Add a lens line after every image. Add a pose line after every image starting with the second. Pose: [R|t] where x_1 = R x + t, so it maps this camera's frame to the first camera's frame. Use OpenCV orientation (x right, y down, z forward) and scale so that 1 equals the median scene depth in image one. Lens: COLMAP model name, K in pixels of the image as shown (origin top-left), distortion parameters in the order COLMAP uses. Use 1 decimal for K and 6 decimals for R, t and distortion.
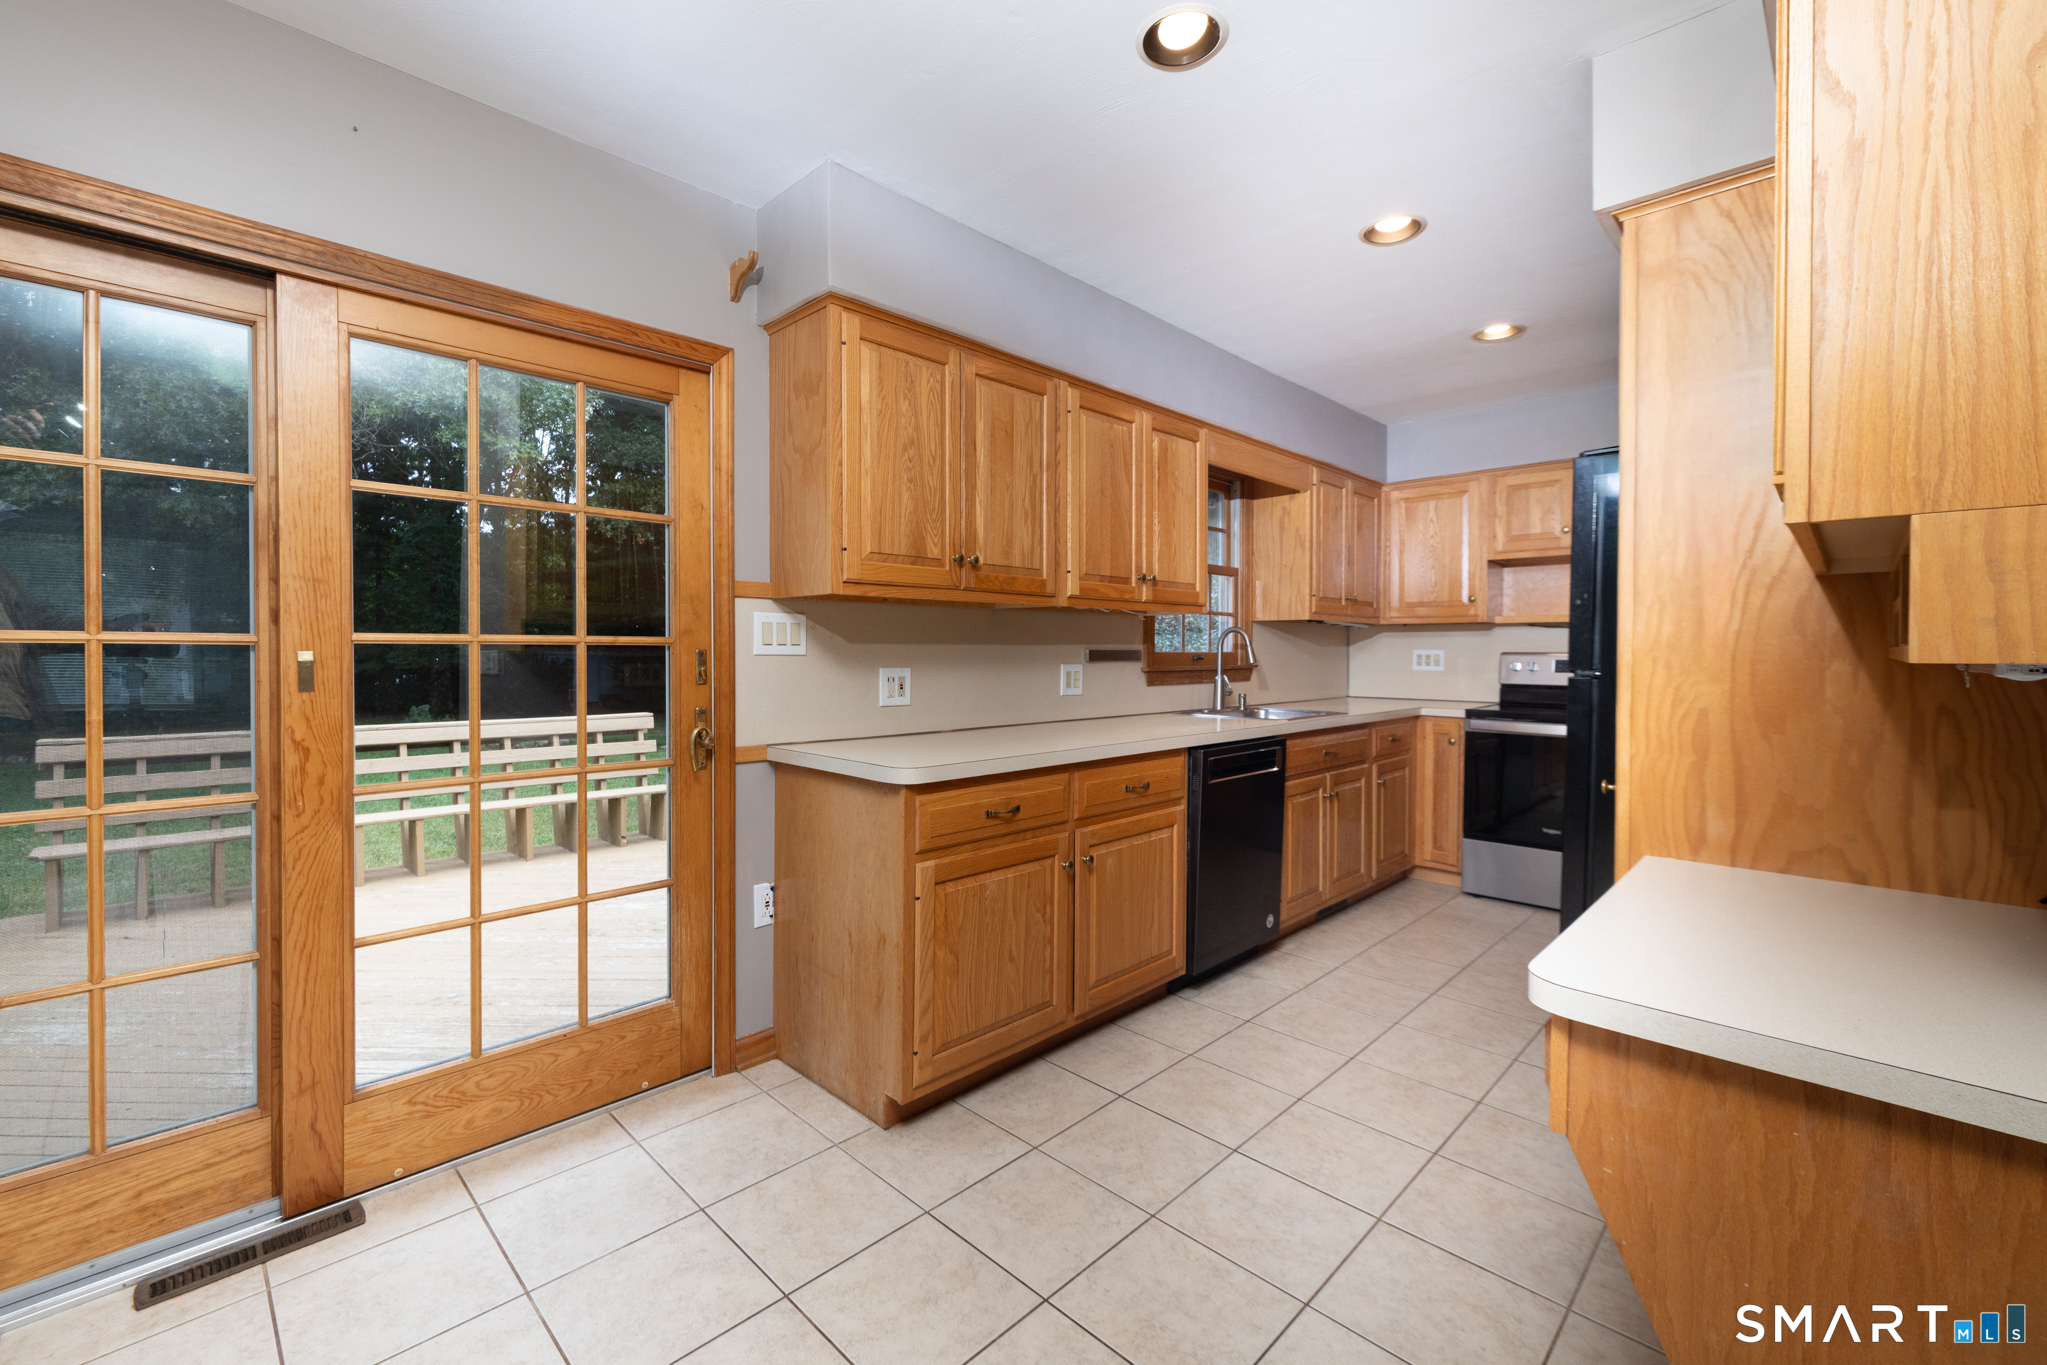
lens RADIAL K [[887.5, 0, 1020.1], [0, 887.5, 657.4], [0, 0, 1]] dist [-0.001216, 0.000006]
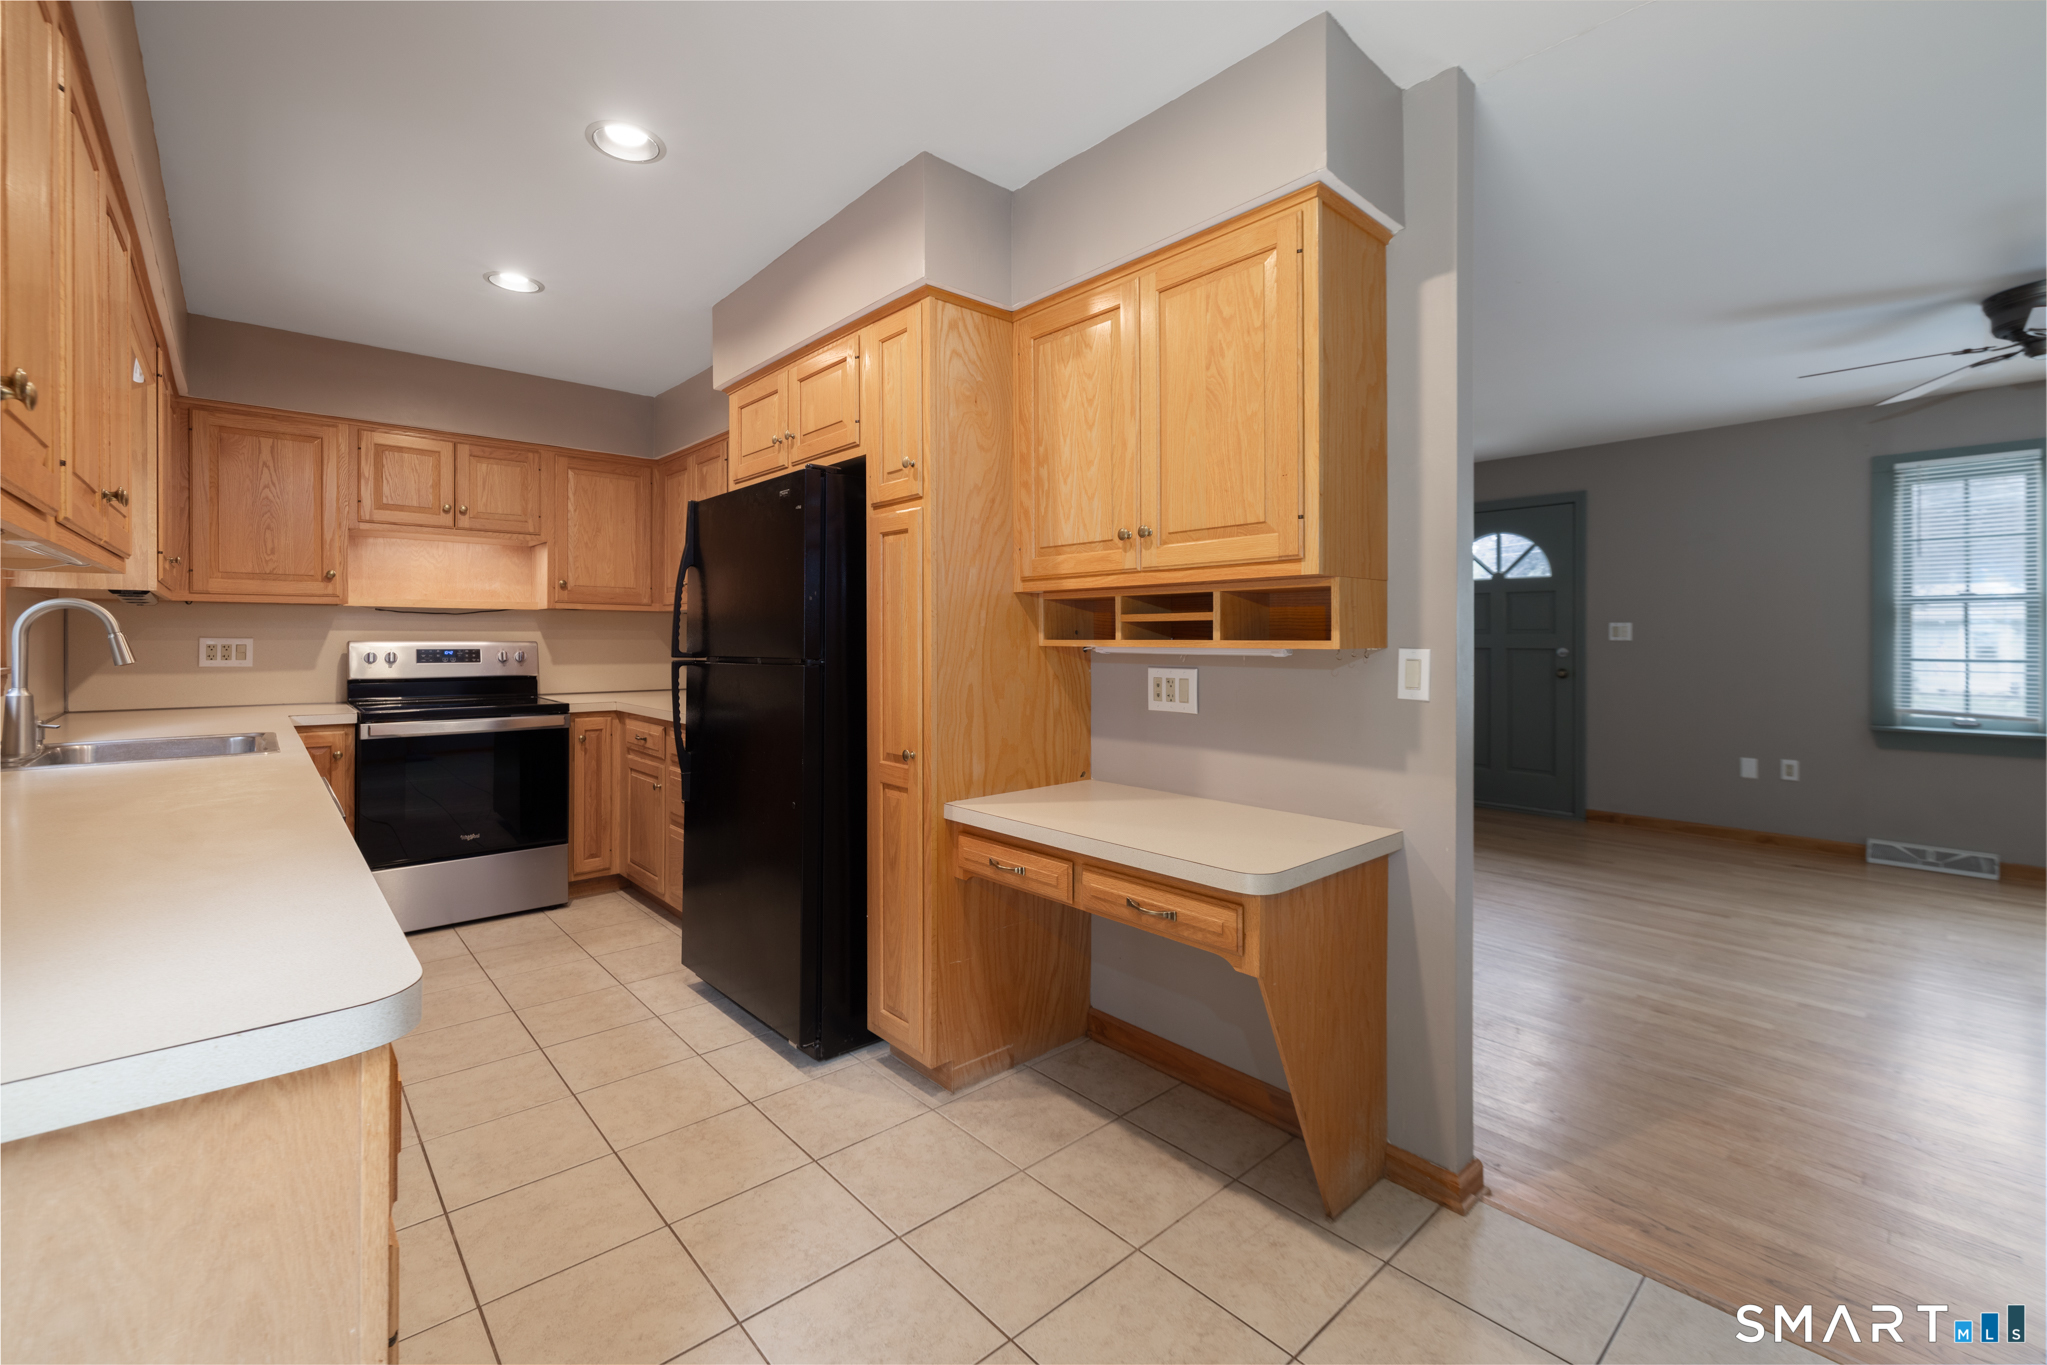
lens RADIAL K [[855.0, 0, 995.4], [0, 855.0, 640.1], [0, 0, 1]] dist [-0.000455, 0.000110]
pose [[0.069405, -0.004361, 0.997579, -0.346637], [0.006306, 0.999972, 0.003933, -0.010030], [-0.997569, 0.006018, 0.069431, 0.565093]]
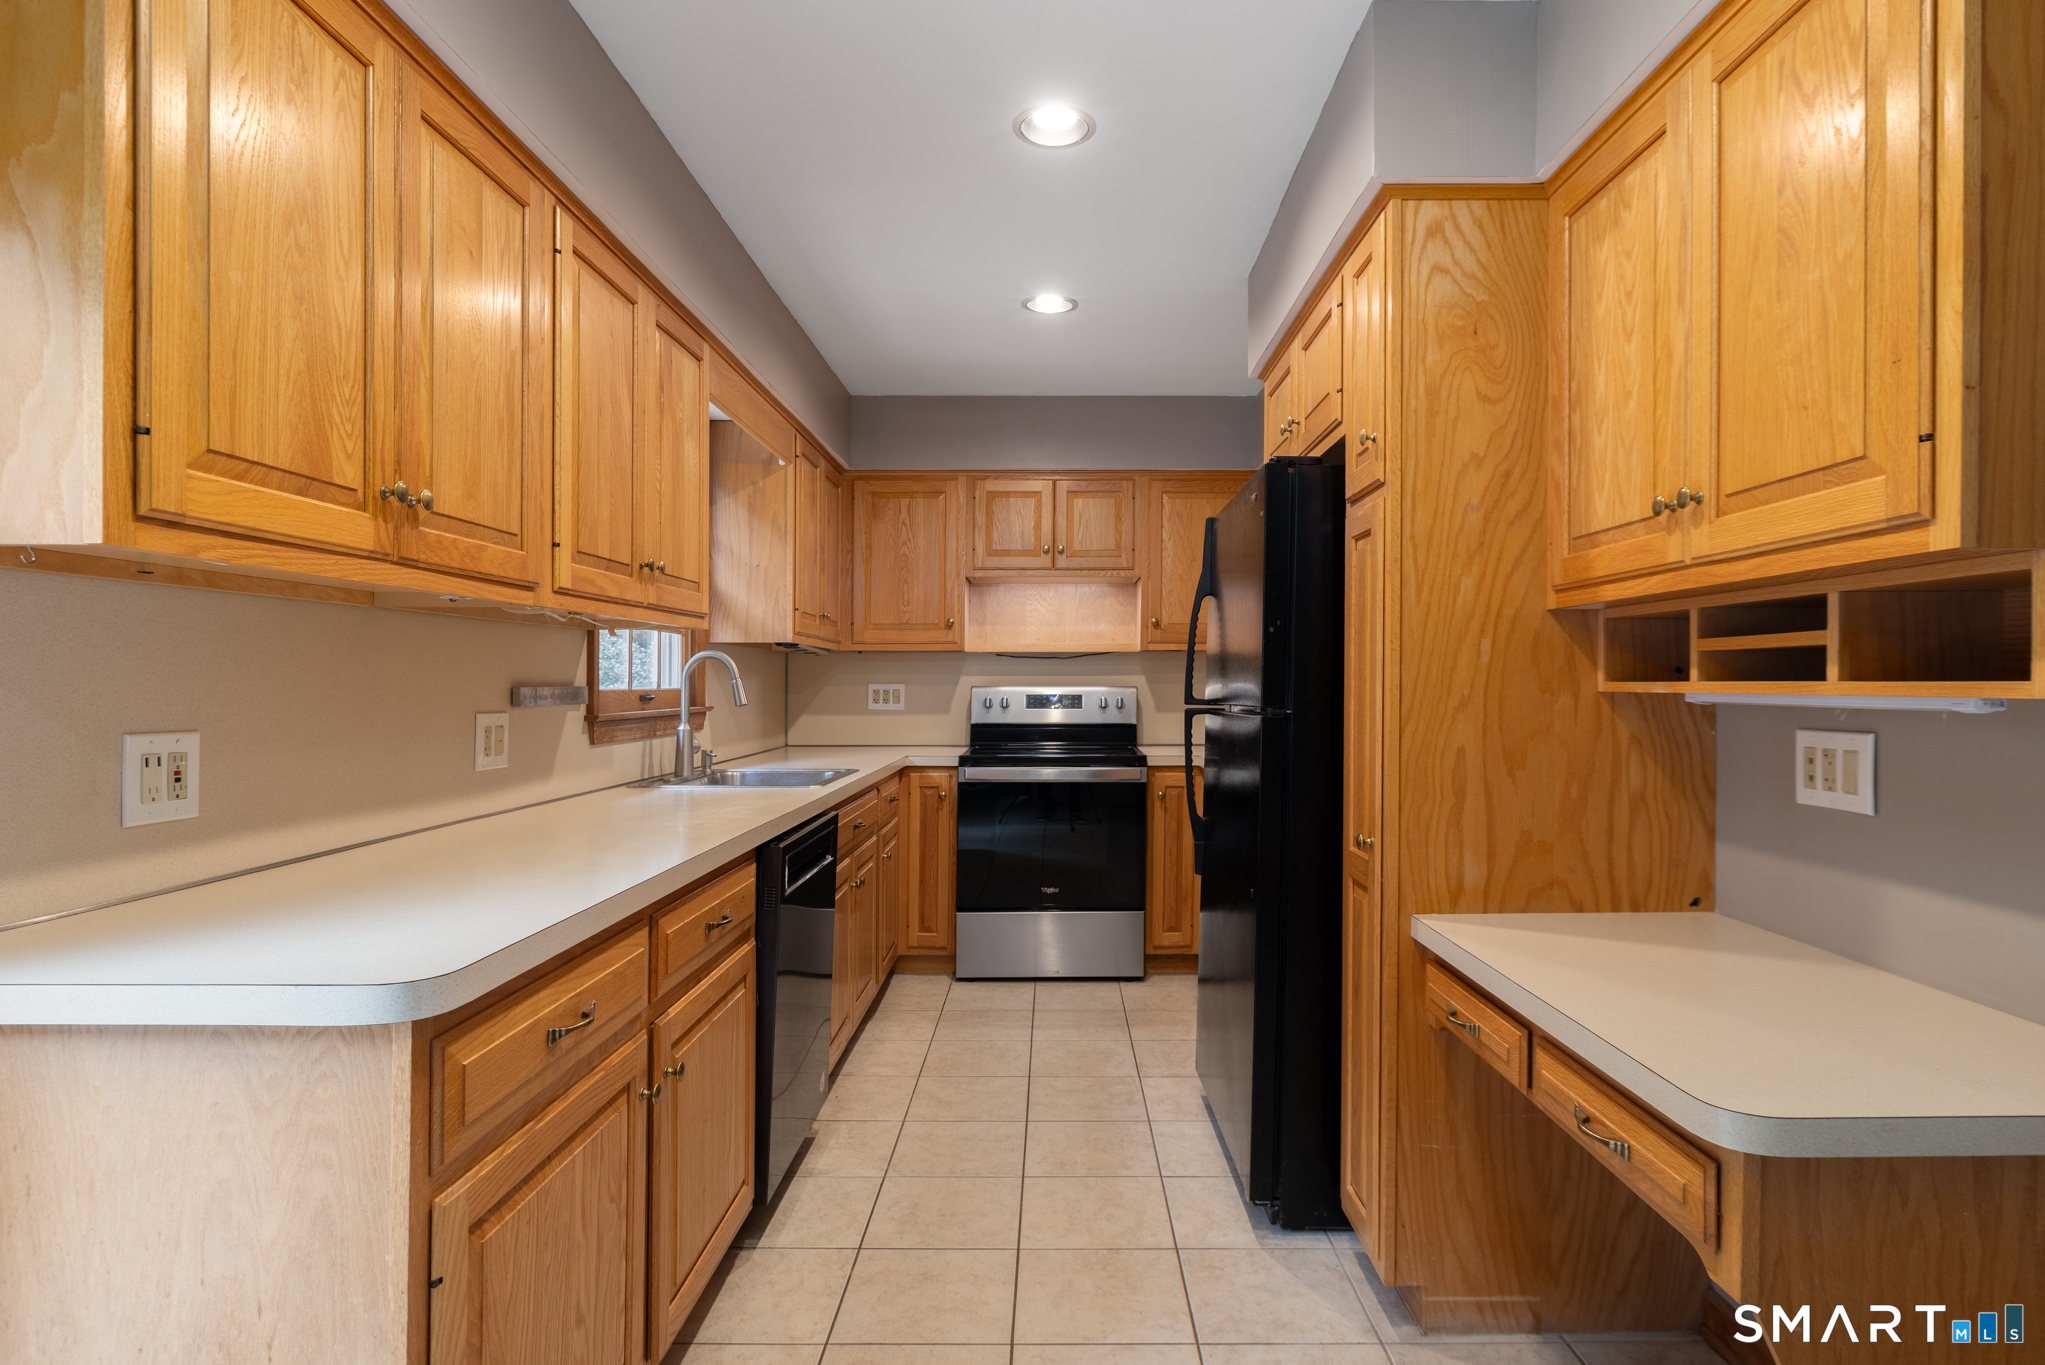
lens RADIAL K [[1079.6, 0, 1067.2], [0, 1079.6, 684.1], [0, 0, 1]] dist [0.001143, 0.000275]
pose [[0.696086, -0.004815, 0.717942, -0.227792], [0.009690, 0.999949, -0.002689, -0.006932], [-0.717893, 0.008829, 0.696097, 0.352528]]
